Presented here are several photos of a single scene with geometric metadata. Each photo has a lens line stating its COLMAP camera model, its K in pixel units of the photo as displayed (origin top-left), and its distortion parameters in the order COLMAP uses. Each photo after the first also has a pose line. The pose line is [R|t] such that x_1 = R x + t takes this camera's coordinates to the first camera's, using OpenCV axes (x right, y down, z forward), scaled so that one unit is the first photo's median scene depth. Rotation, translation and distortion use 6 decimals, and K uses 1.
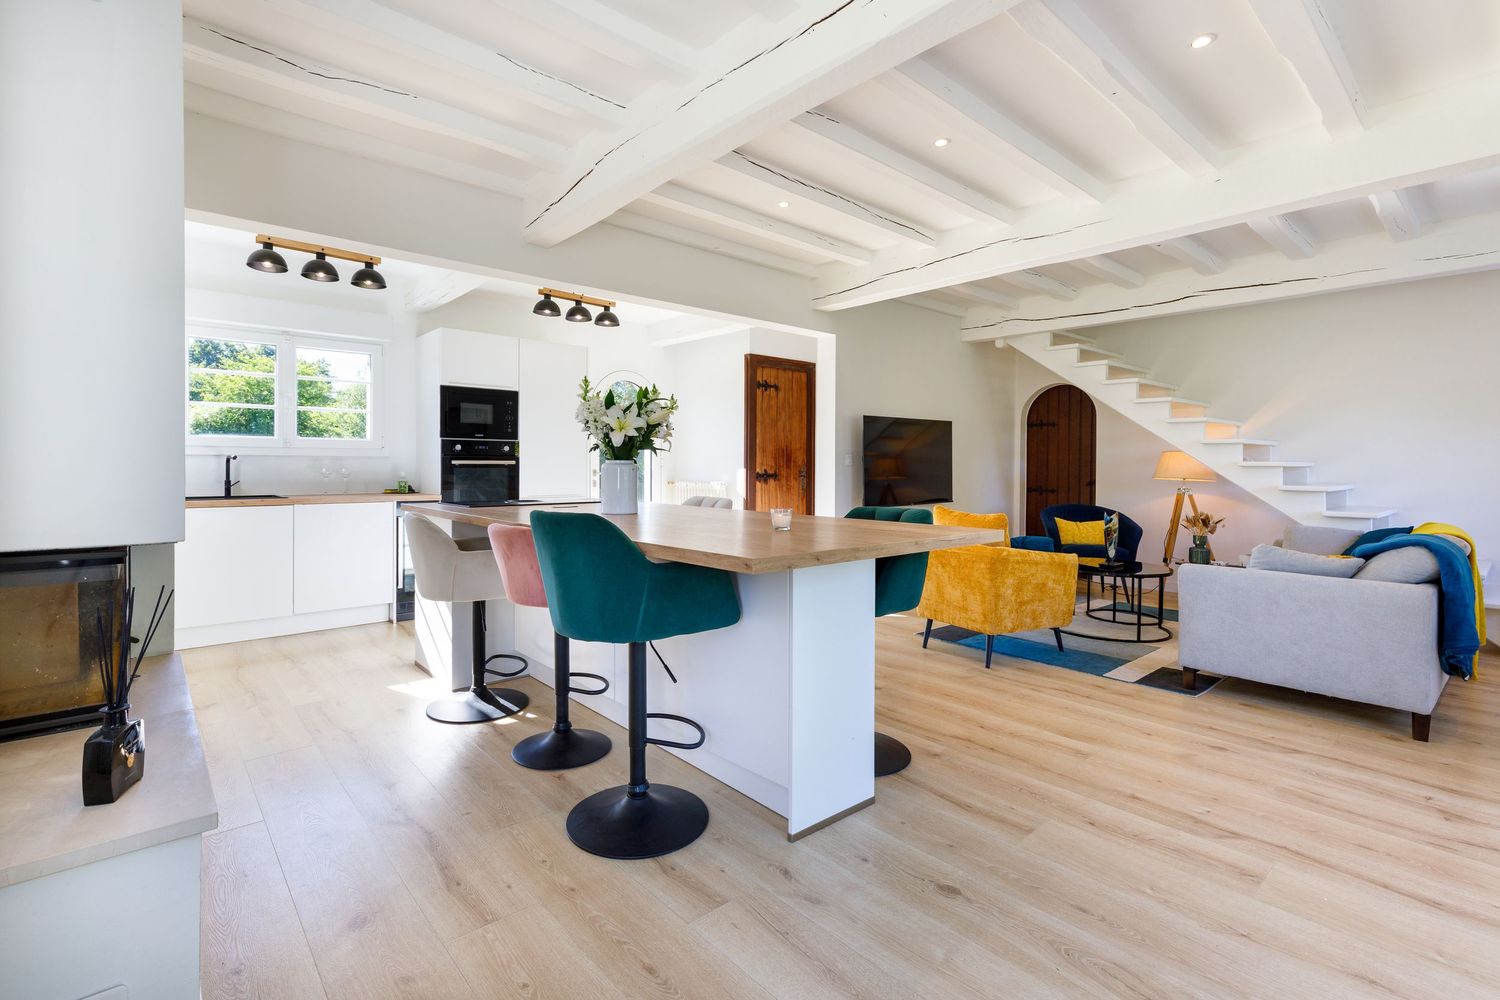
lens RADIAL K [[689.6, 0, 704.4], [0, 689.6, 464.1], [0, 0, 1]] dist [0.014306, 0.000117]
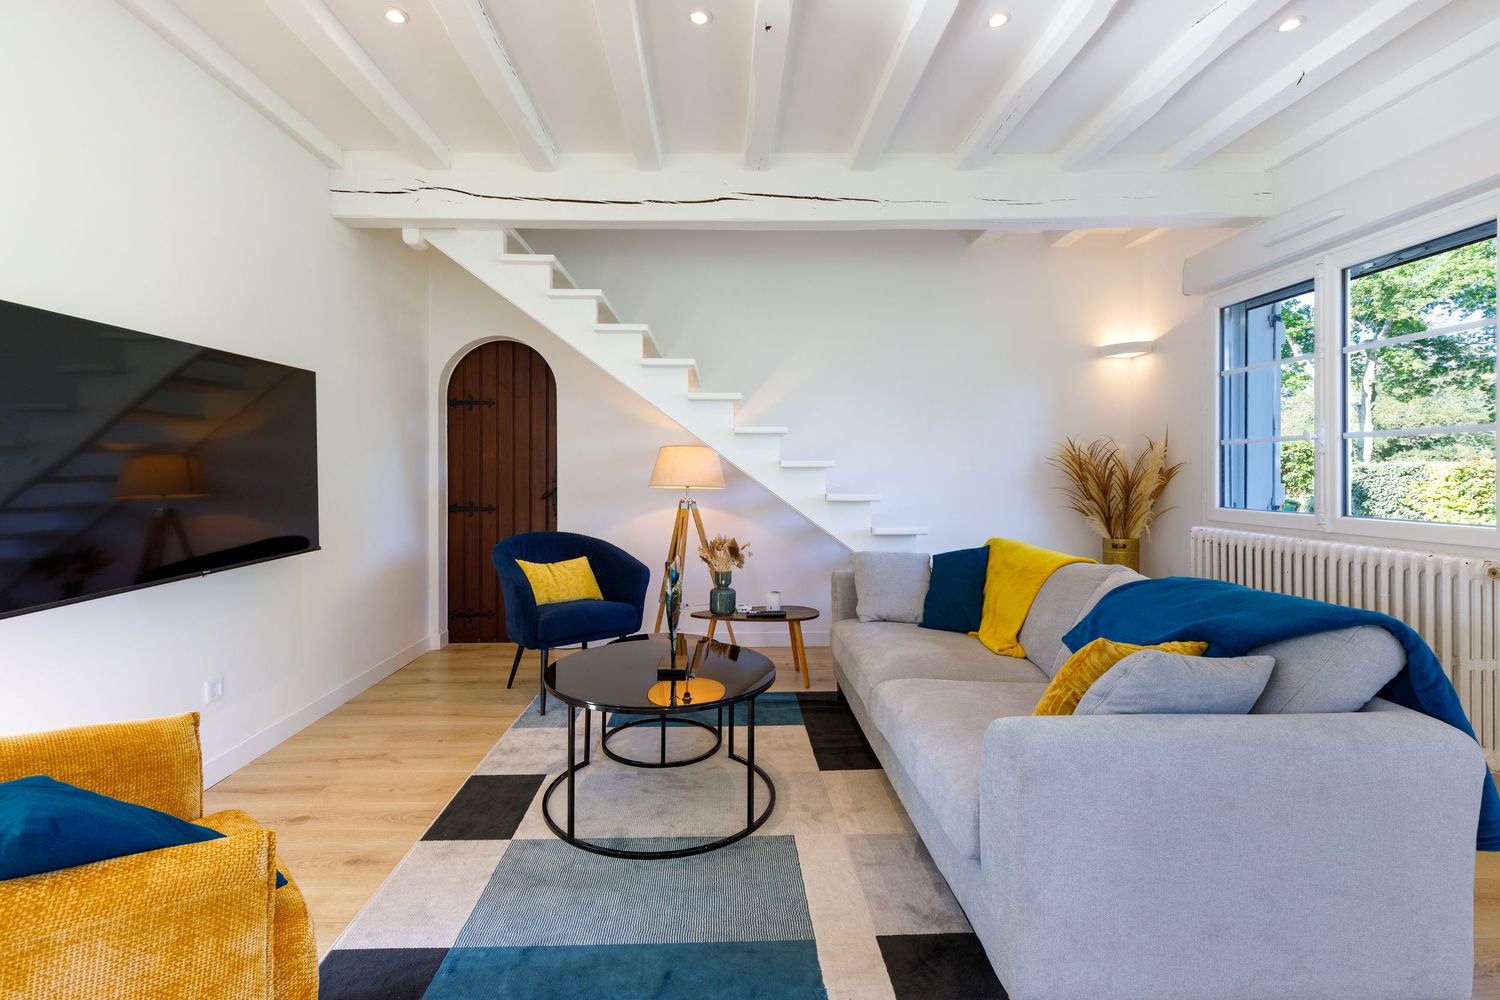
lens RADIAL K [[689.6, 0, 730.0], [0, 689.6, 469.0], [0, 0, 1]] dist [0.014306, 0.000117]
pose [[0.625681, 0.001985, 0.780076, 0.169857], [0.002127, 0.999989, -0.004251, 0.006241], [-0.780076, 0.004319, 0.625670, 0.489922]]
